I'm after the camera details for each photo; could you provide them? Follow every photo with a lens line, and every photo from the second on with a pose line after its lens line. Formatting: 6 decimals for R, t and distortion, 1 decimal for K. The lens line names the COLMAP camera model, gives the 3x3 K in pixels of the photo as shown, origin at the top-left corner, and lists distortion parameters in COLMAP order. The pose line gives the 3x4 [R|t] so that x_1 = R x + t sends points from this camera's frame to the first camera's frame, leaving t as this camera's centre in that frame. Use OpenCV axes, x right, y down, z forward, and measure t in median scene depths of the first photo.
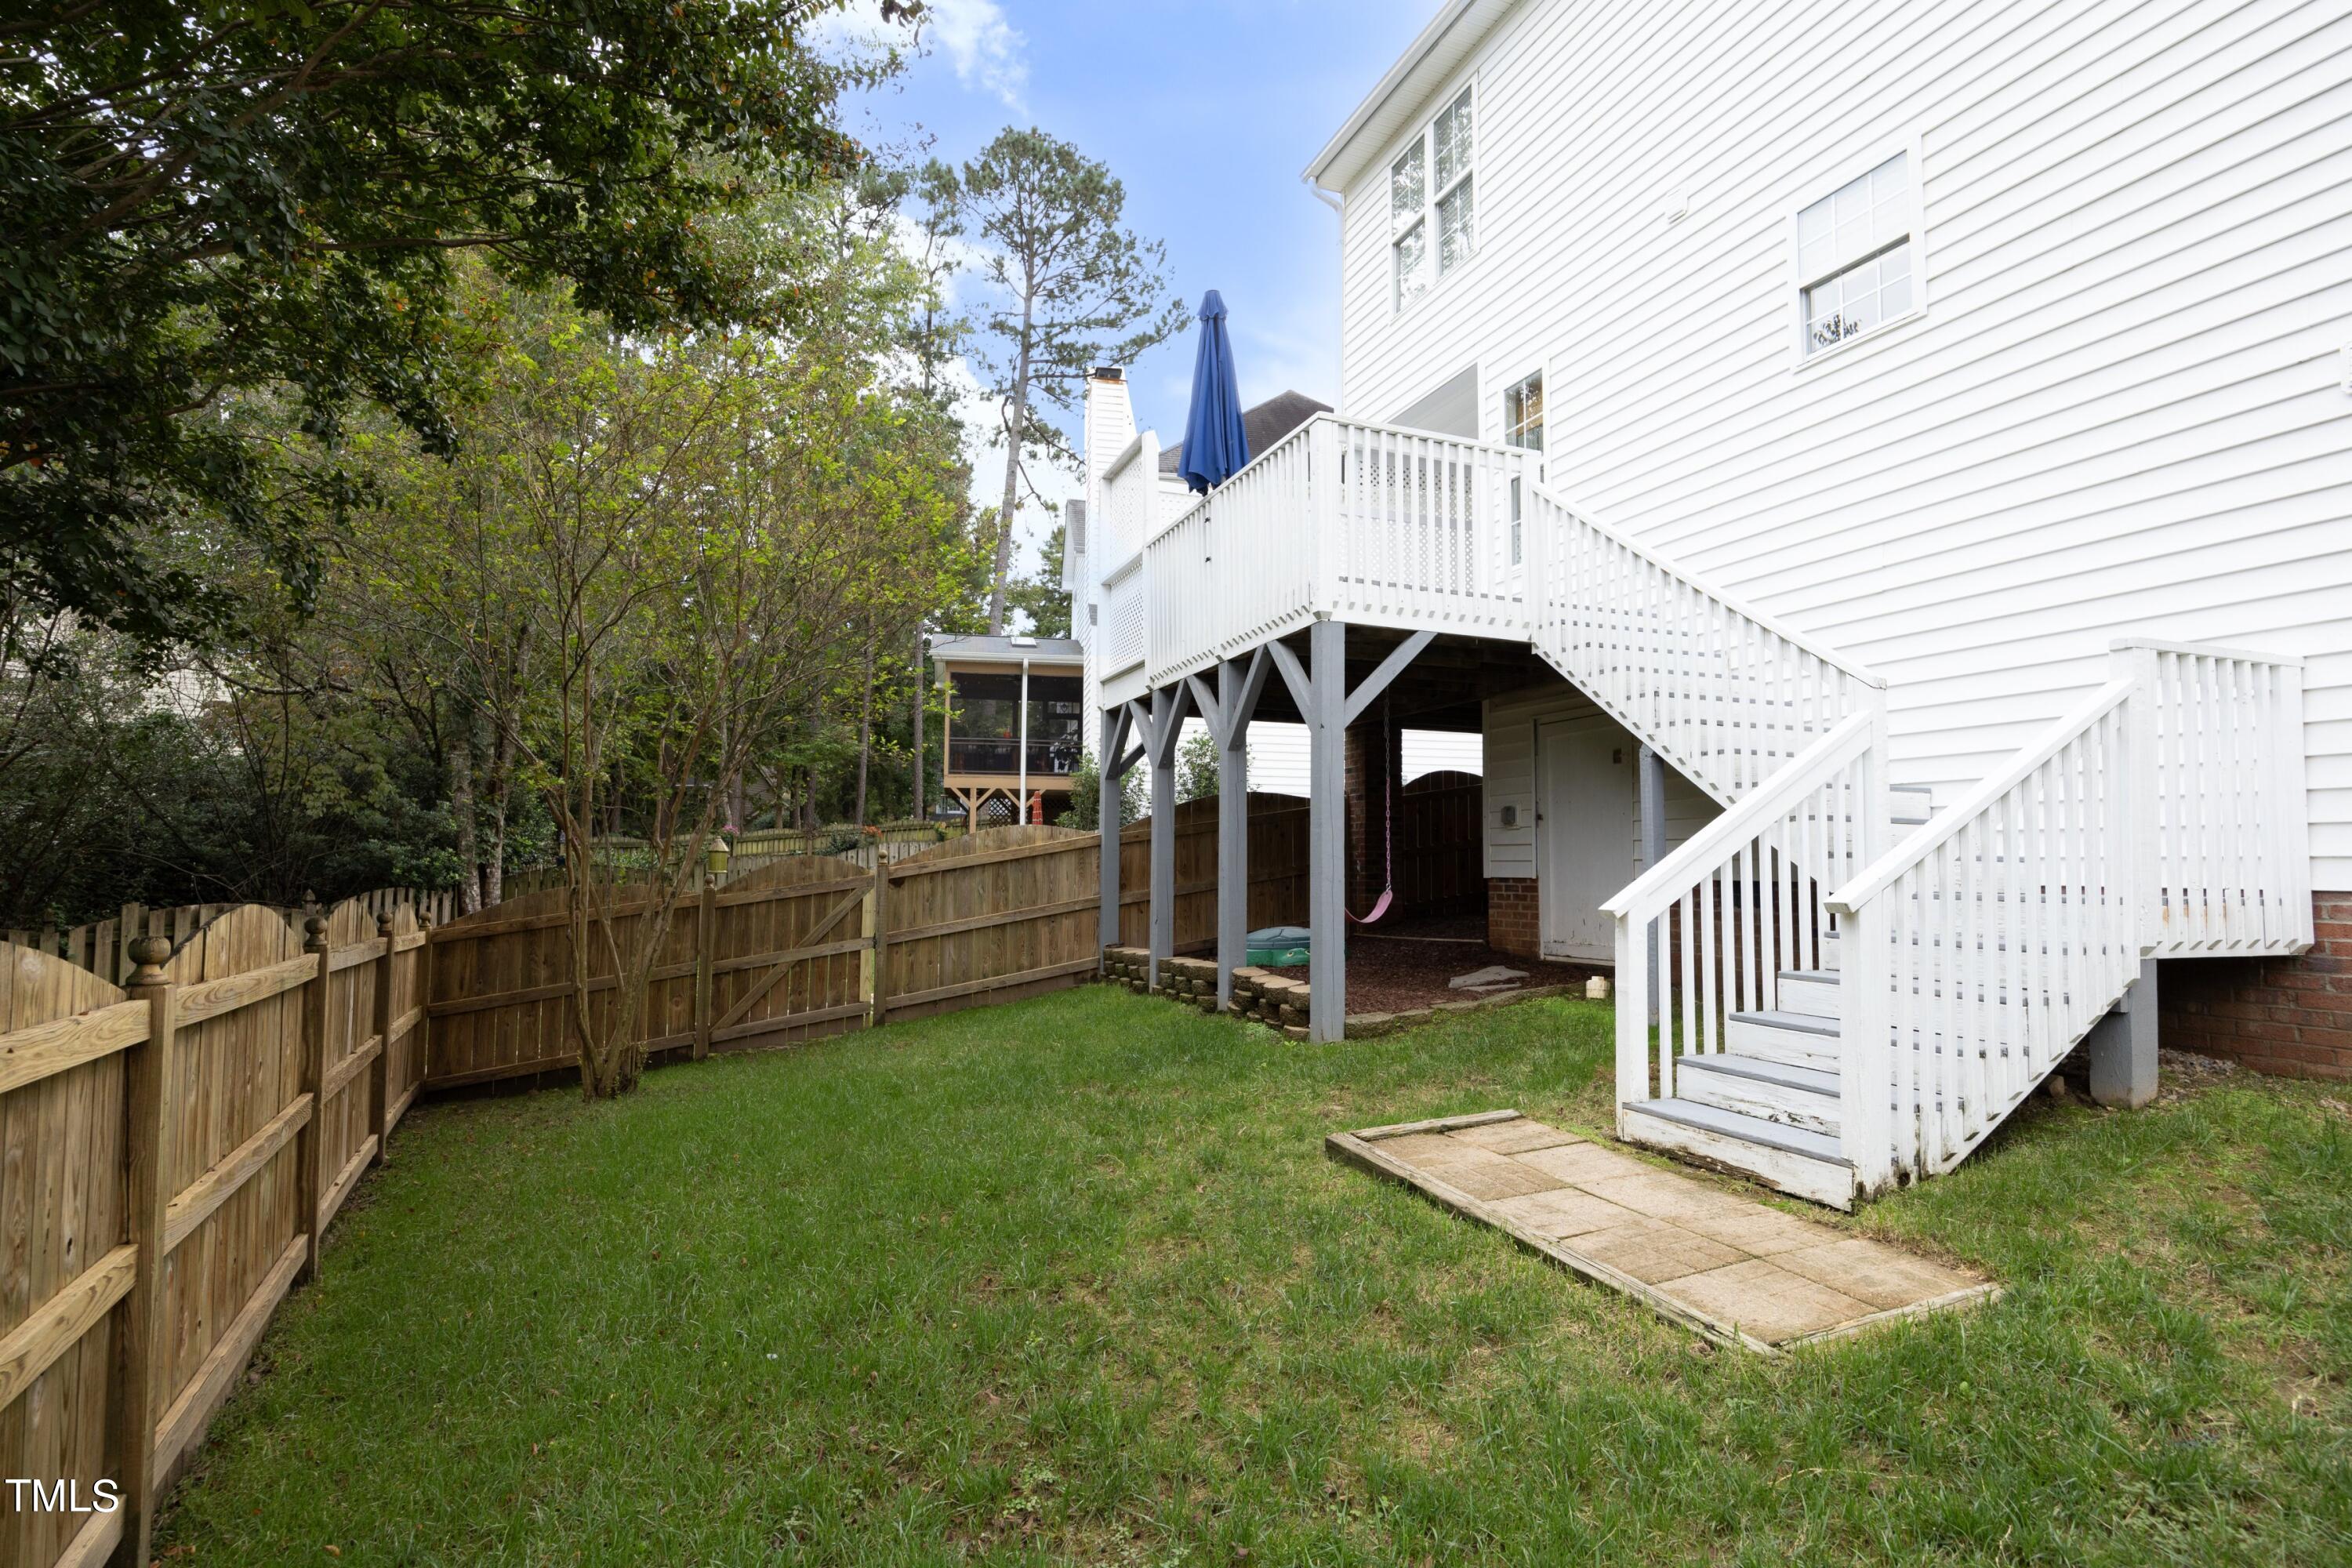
lens RADIAL K [[1165.9, 0, 1176.0], [0, 1165.9, 784.0], [0, 0, 1]] dist [-0.001817, -0.000250]
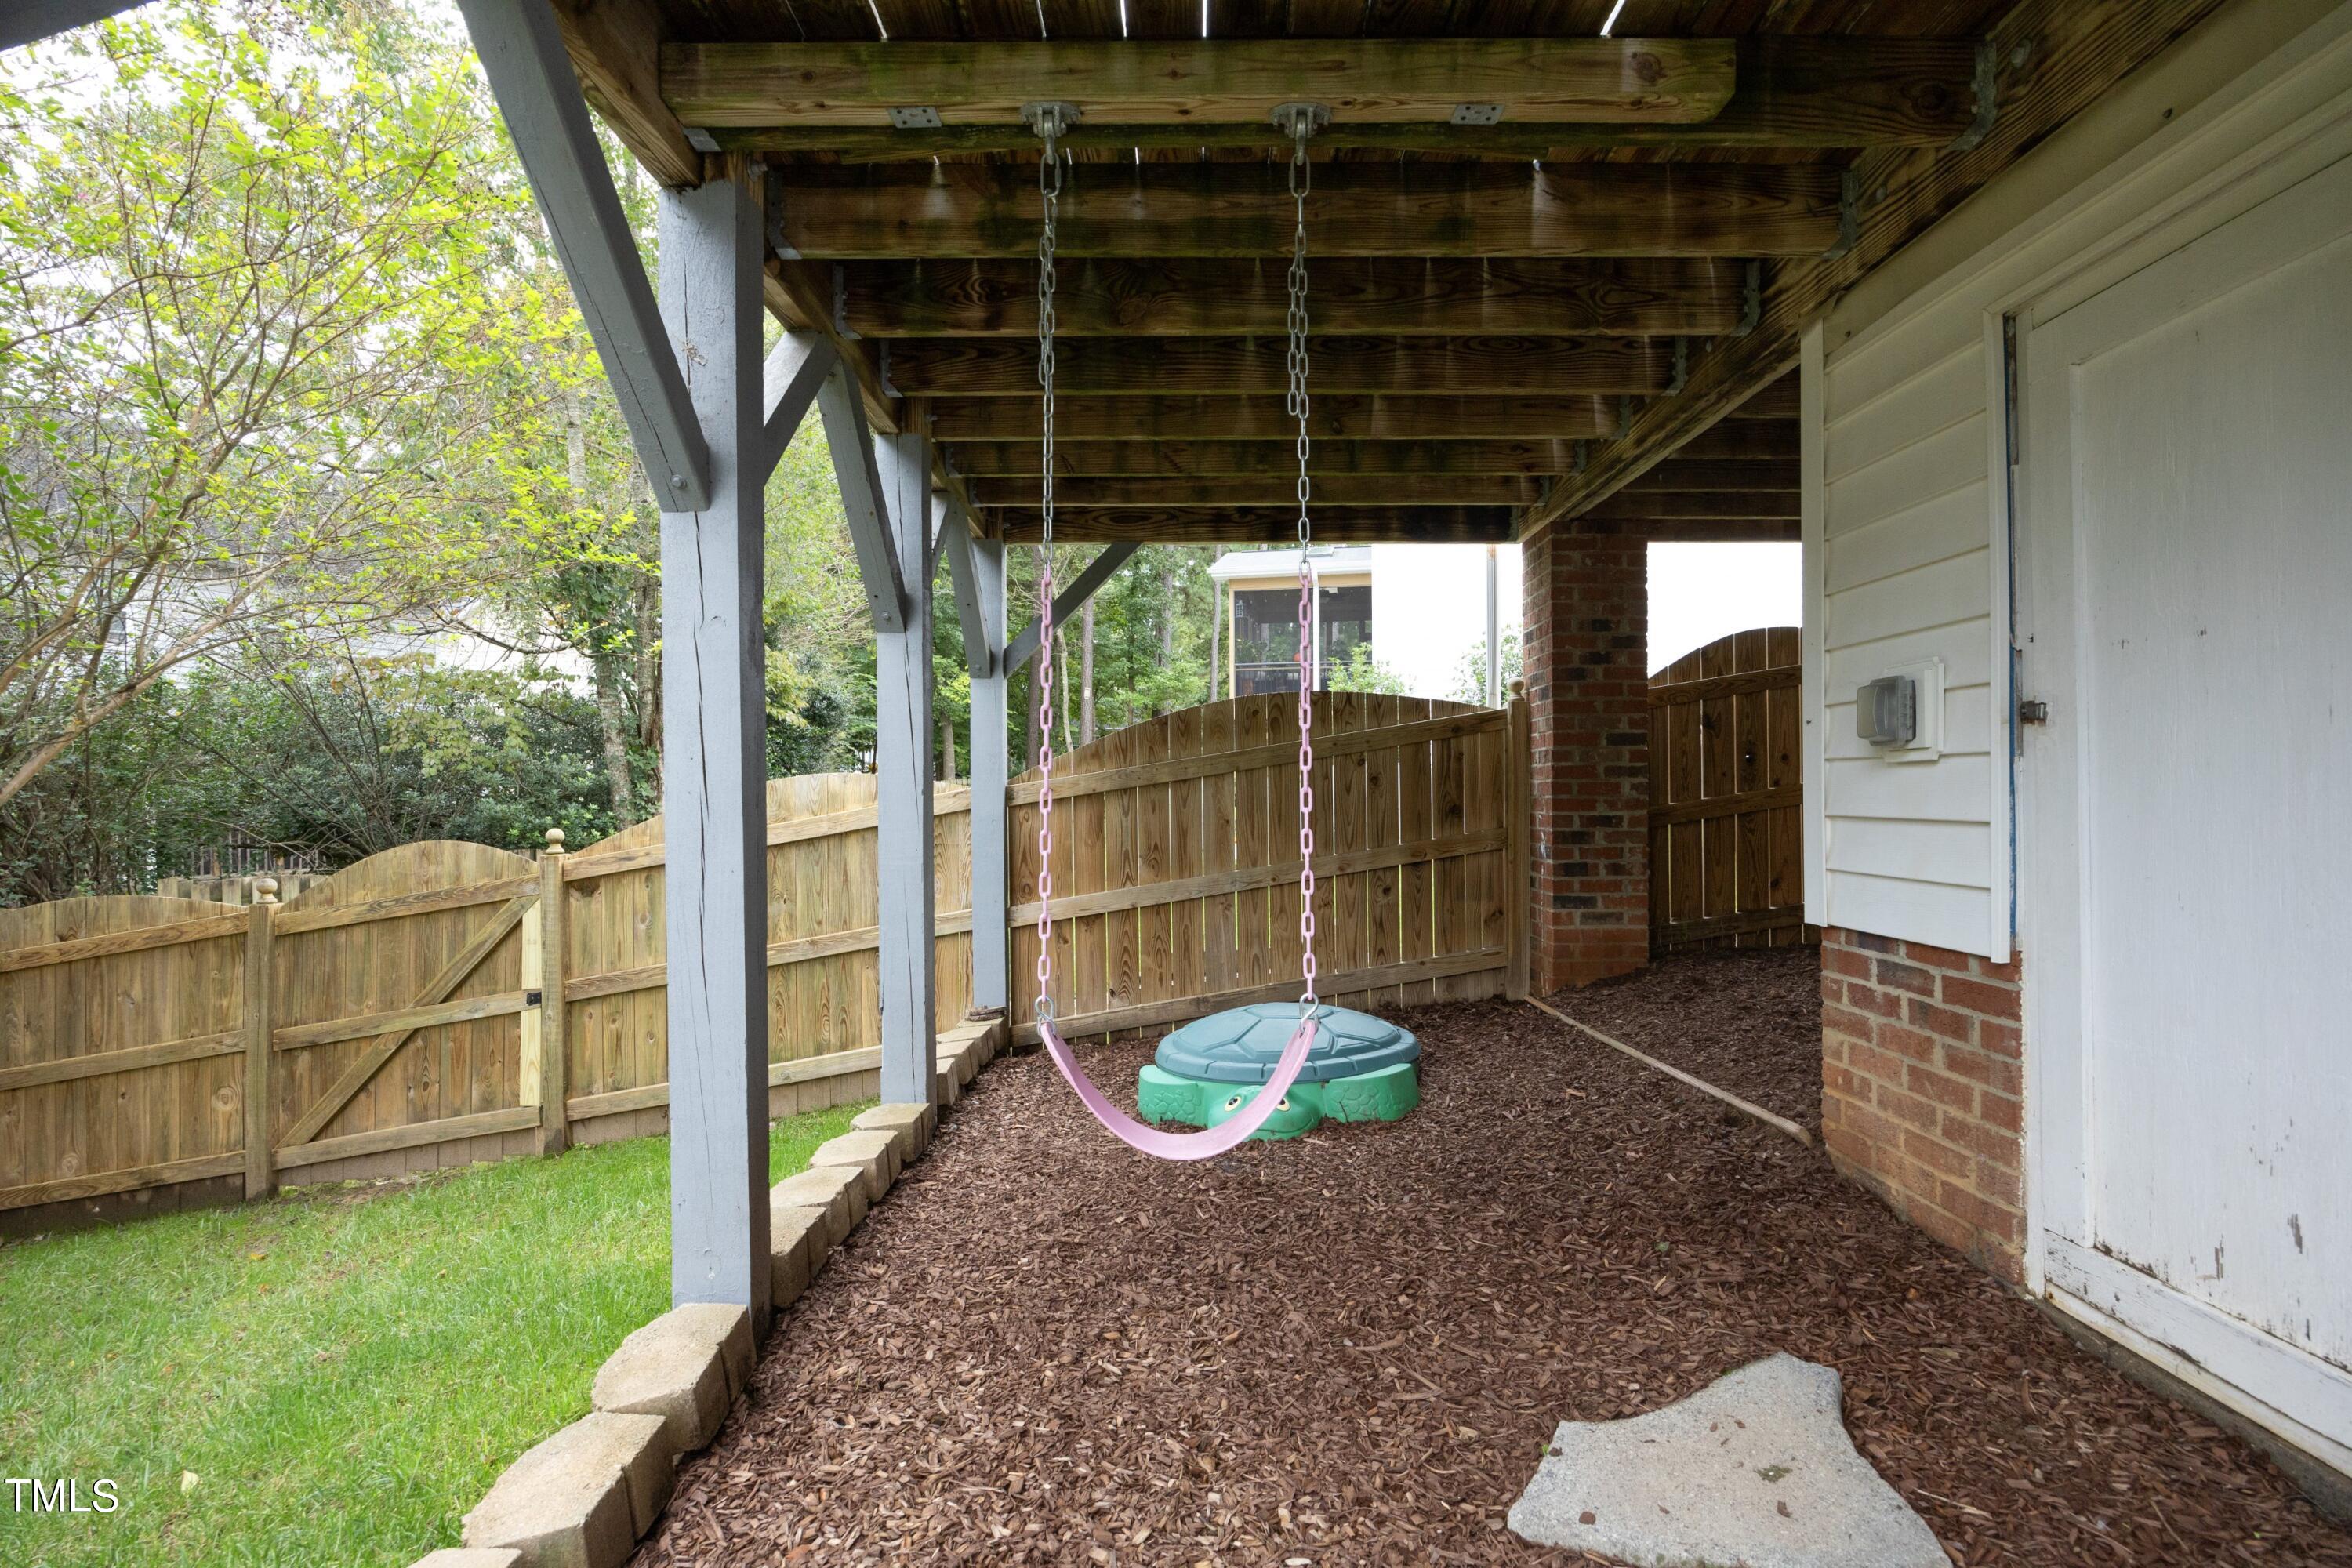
lens RADIAL K [[1095.8, 0, 1176.0], [0, 1095.8, 784.0], [0, 0, 1]] dist [0.001375, 0.000164]
pose [[0.935458, -0.018720, -0.352943, 0.199342], [0.039299, 0.997913, 0.051230, 0.022118], [0.351247, -0.061794, 0.934241, 0.636787]]
